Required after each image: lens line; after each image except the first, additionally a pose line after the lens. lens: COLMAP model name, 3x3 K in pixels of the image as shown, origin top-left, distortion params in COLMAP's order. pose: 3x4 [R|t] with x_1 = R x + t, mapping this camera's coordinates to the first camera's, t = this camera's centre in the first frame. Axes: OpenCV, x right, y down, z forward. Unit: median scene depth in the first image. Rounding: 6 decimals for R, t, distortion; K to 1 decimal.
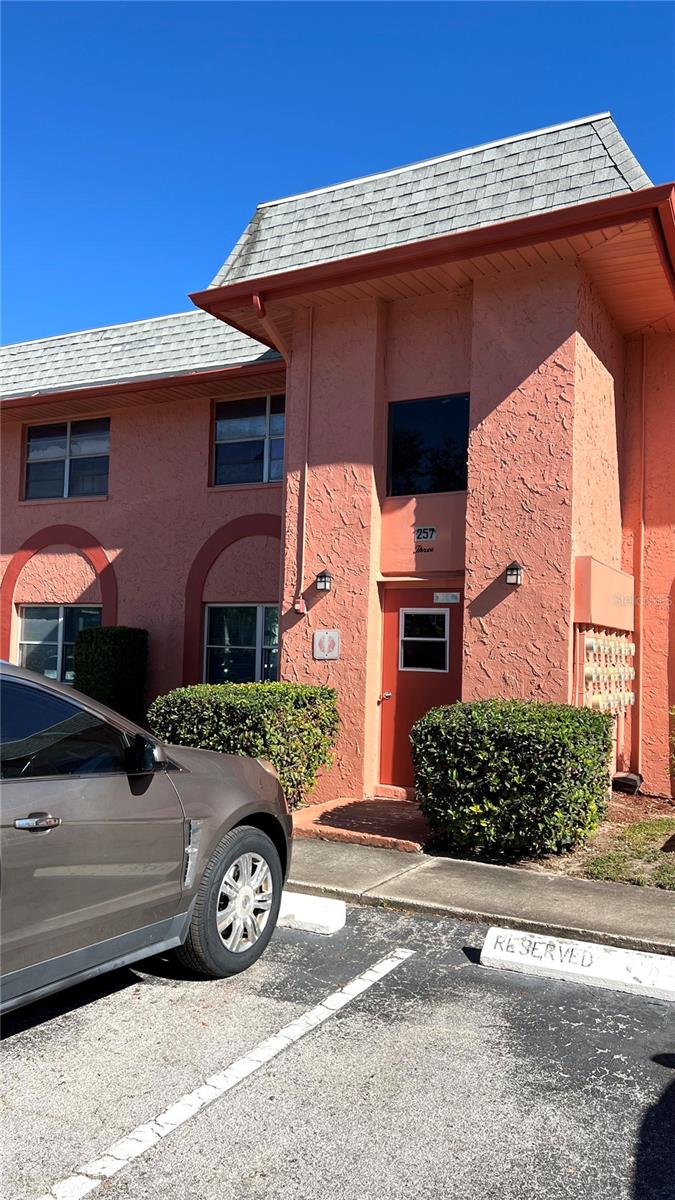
lens RADIAL K [[907.0, 0, 335.1], [0, 907.0, 611.0], [0, 0, 1]] dist [0.128788, -0.235134]
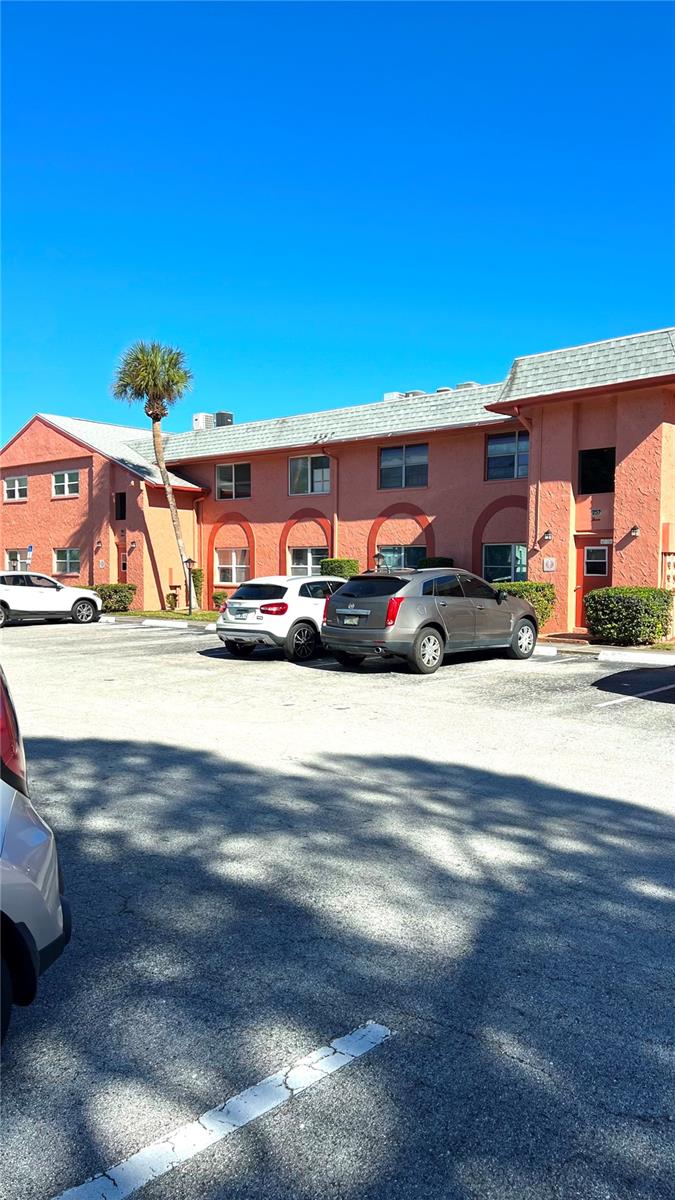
lens RADIAL K [[897.0, 0, 344.5], [0, 897.0, 611.4], [0, 0, 1]] dist [0.088494, -0.158963]
pose [[0.972143, -0.010012, -0.234174, 0.017458], [0.030539, 0.995981, 0.084198, -0.048497], [0.232390, -0.089004, 0.968542, -1.237839]]
